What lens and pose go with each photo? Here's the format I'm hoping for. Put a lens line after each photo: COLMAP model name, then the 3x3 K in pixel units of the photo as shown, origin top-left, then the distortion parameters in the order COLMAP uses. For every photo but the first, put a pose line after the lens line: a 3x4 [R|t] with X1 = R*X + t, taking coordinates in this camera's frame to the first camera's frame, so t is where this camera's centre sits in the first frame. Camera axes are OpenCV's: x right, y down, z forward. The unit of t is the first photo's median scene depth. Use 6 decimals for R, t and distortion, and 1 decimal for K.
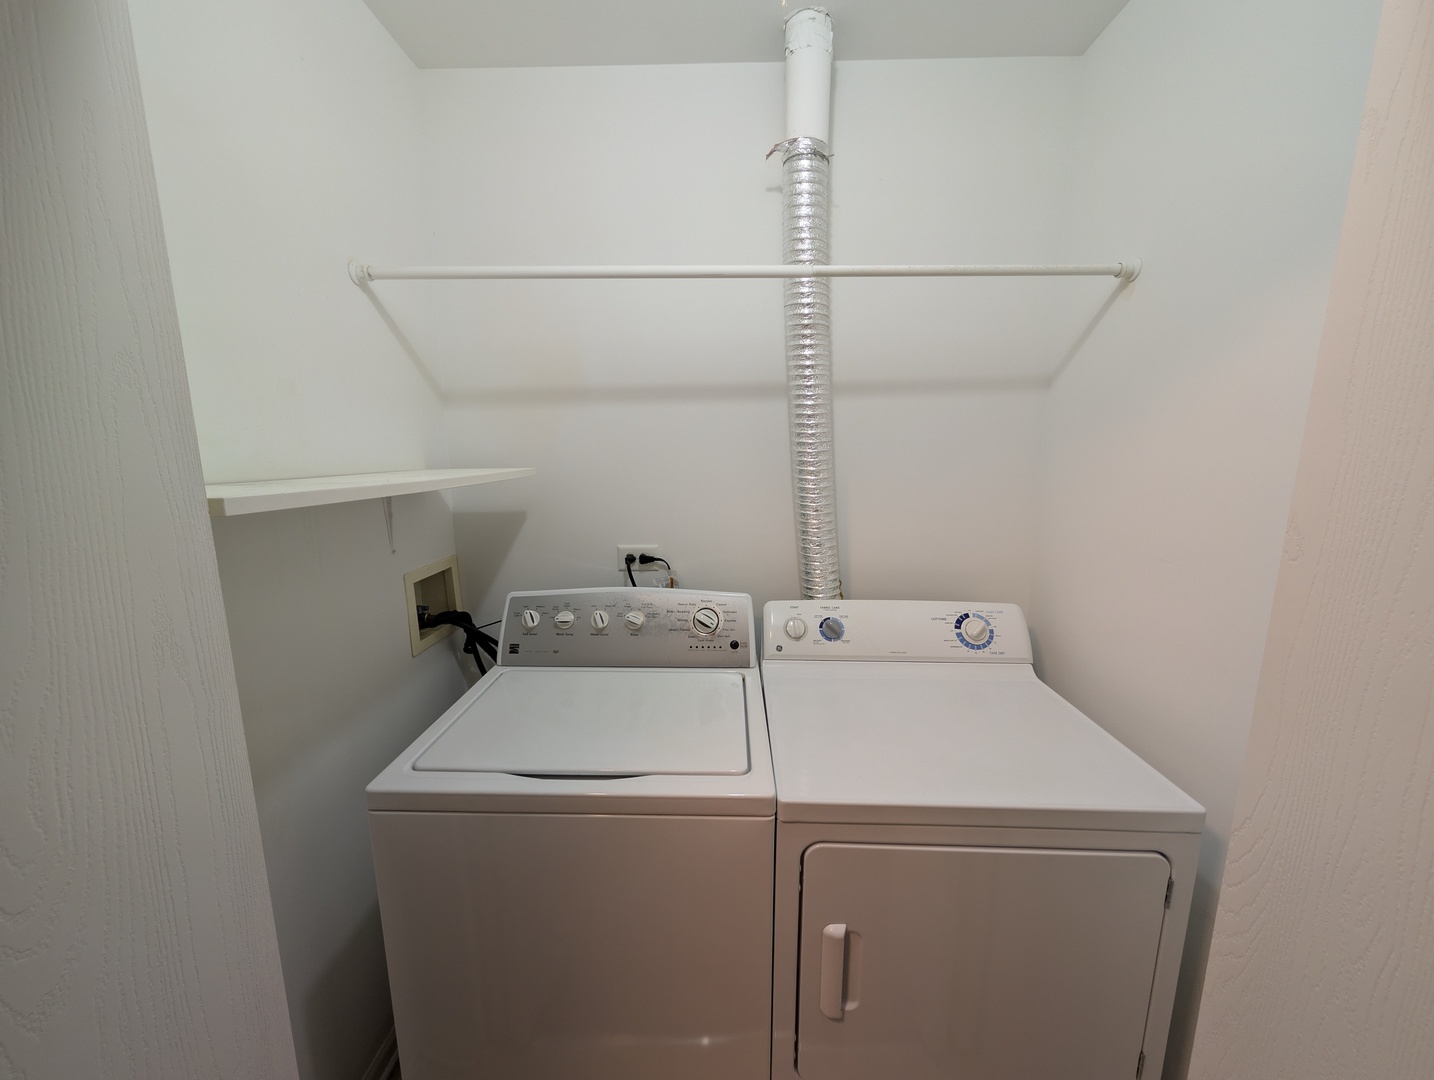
lens RADIAL K [[542.0, 0, 713.6], [0, 542.0, 542.9], [0, 0, 1]] dist [0.000188, 0.000107]
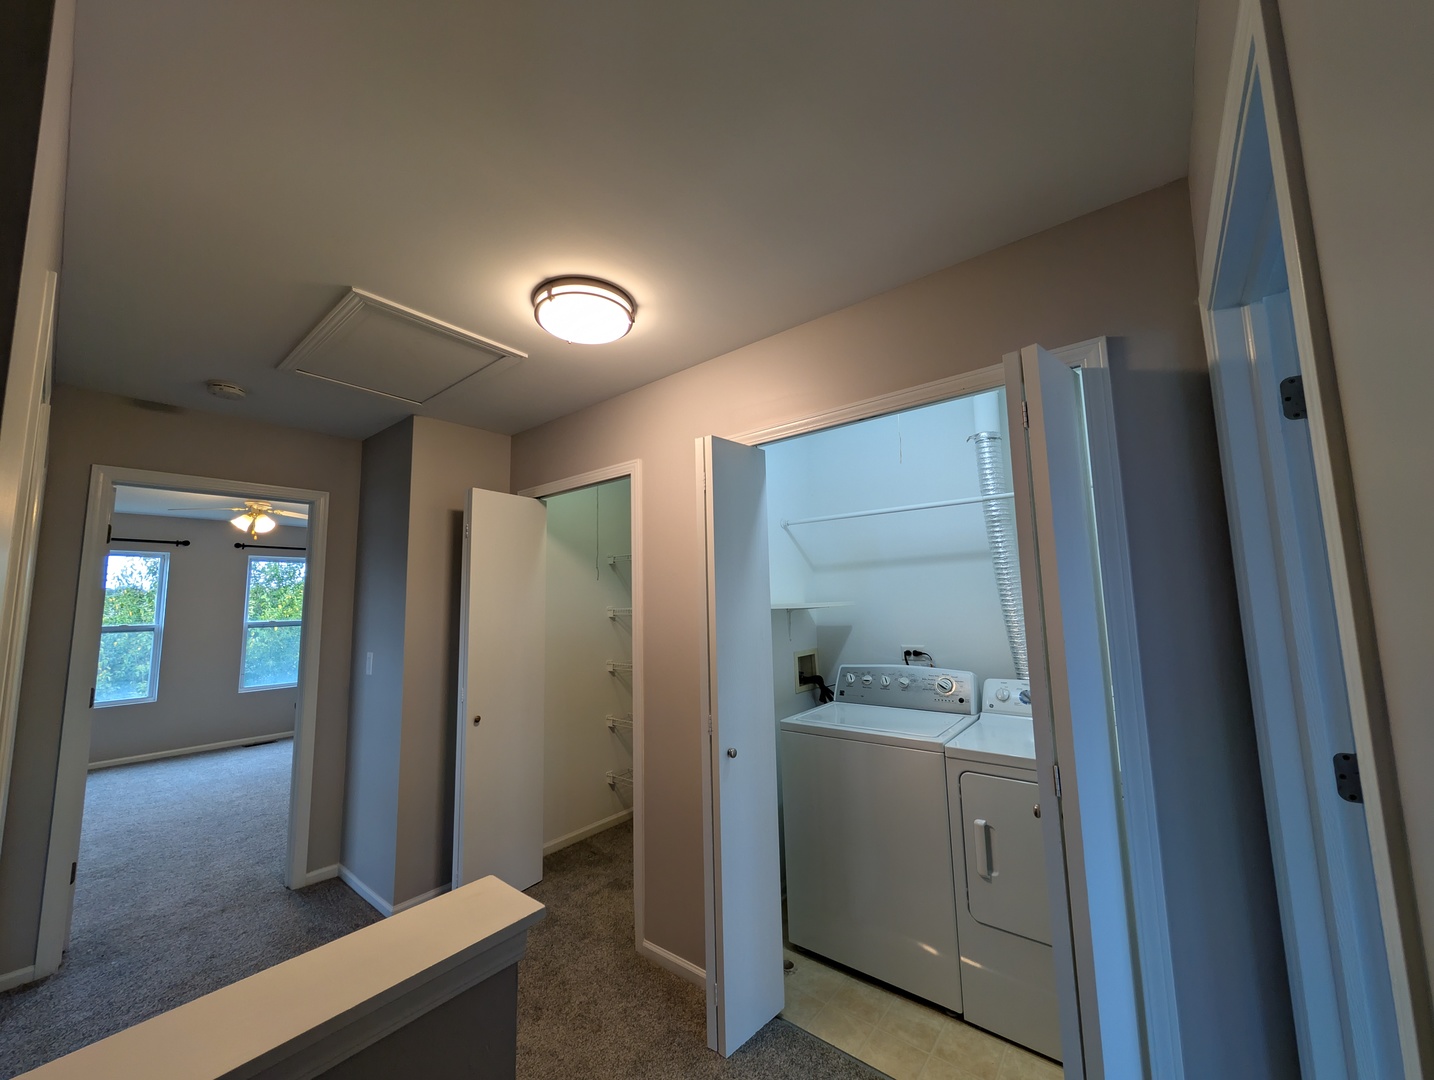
lens RADIAL K [[542.0, 0, 713.6], [0, 542.0, 542.9], [0, 0, 1]] dist [0.000188, 0.000107]
pose [[0.797850, -0.084378, -0.596921, 0.474585], [-0.081206, 0.966090, -0.245103, 0.187257], [0.597361, 0.244029, 0.763944, -0.902303]]
